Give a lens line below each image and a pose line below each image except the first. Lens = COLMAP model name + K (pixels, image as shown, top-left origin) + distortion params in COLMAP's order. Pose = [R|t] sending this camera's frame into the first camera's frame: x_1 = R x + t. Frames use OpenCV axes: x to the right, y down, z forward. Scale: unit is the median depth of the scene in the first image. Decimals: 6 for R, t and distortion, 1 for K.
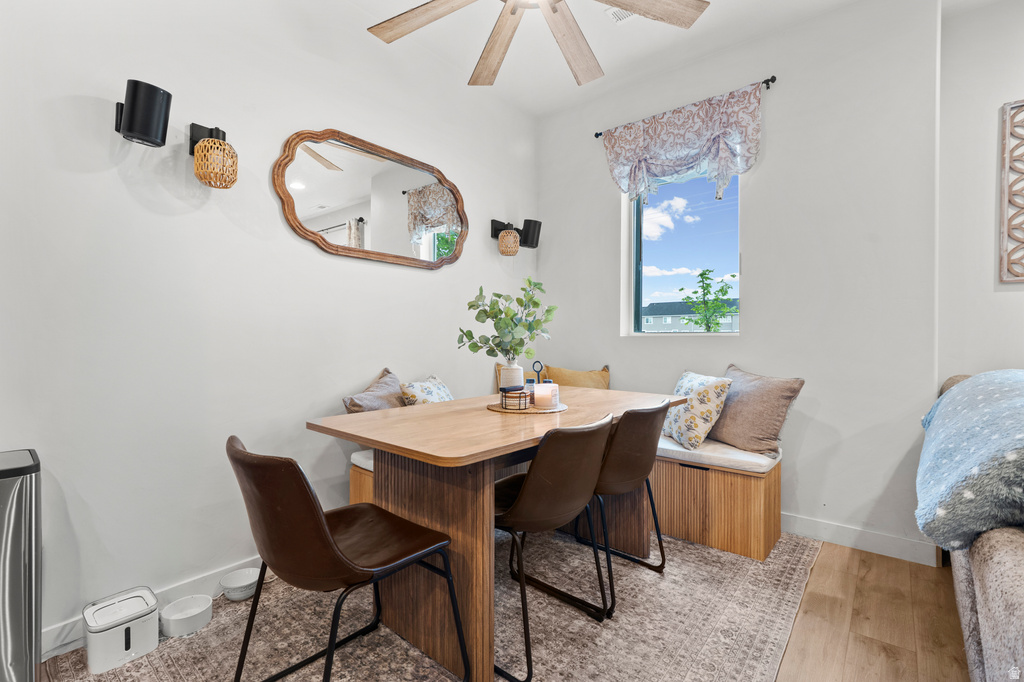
lens RADIAL K [[467.6, 0, 510.0], [0, 467.6, 339.6], [0, 0, 1]] dist [-0.004282, -0.001094]
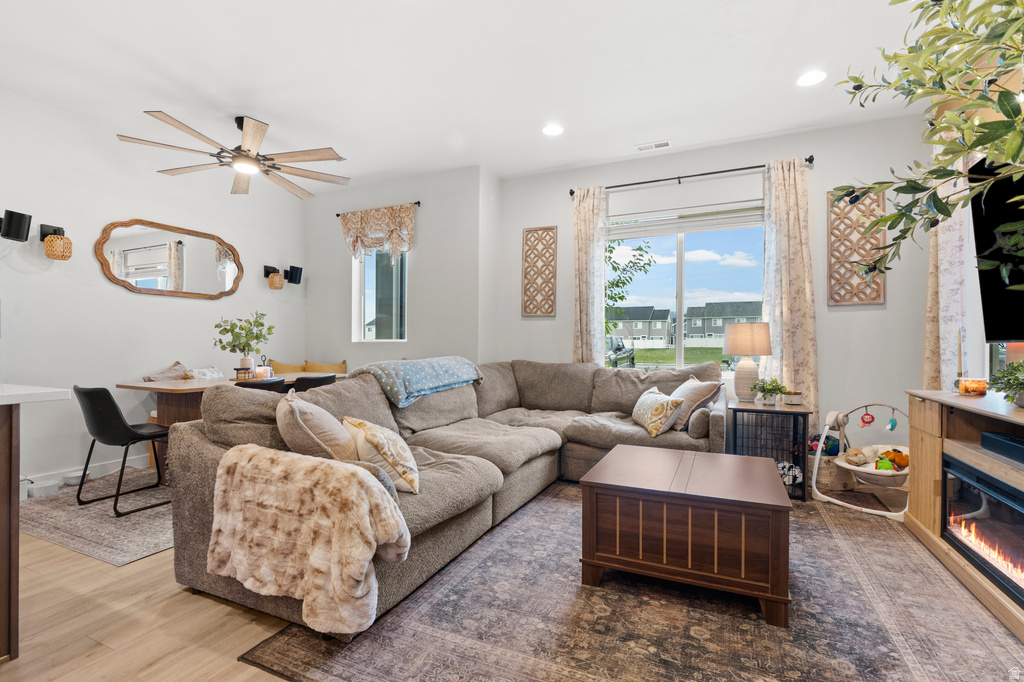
lens RADIAL K [[467.6, 0, 512.7], [0, 467.6, 349.5], [0, 0, 1]] dist [-0.004282, -0.001094]
pose [[0.964149, -0.001301, 0.265357, 0.513537], [-0.001615, 0.999941, 0.010768, 0.001466], [-0.265356, -0.010810, 0.964090, -1.050275]]
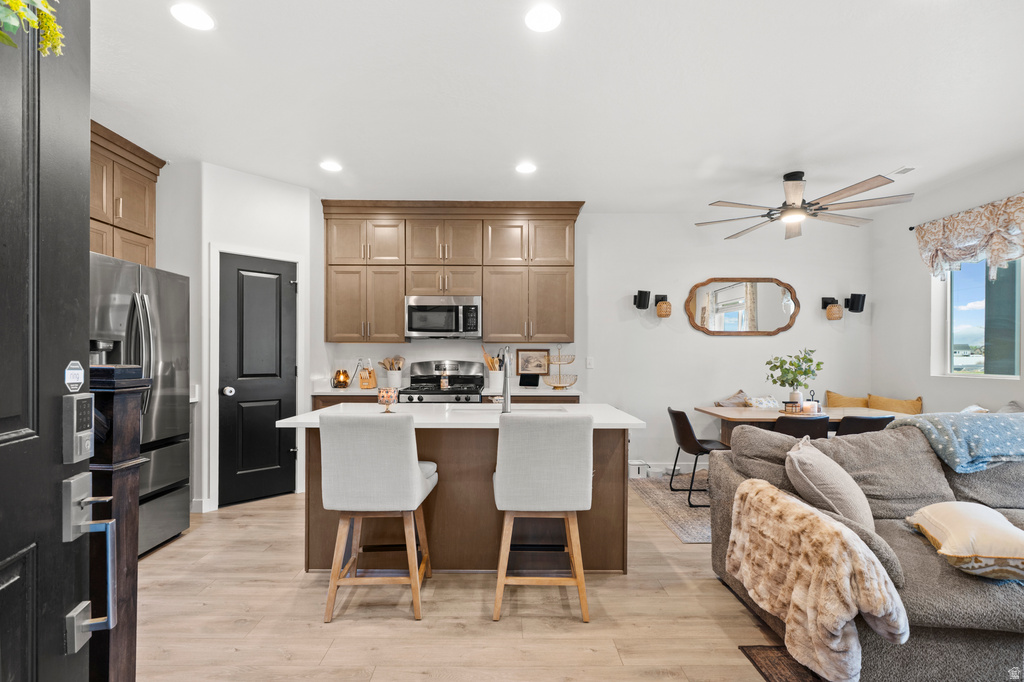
lens RADIAL K [[467.6, 0, 507.7], [0, 467.6, 357.4], [0, 0, 1]] dist [-0.004282, -0.001094]
pose [[0.648713, 0.002895, -0.761027, 0.697459], [-0.003317, 0.999994, 0.000976, -0.085237], [0.761026, 0.001891, 0.648719, -1.197590]]
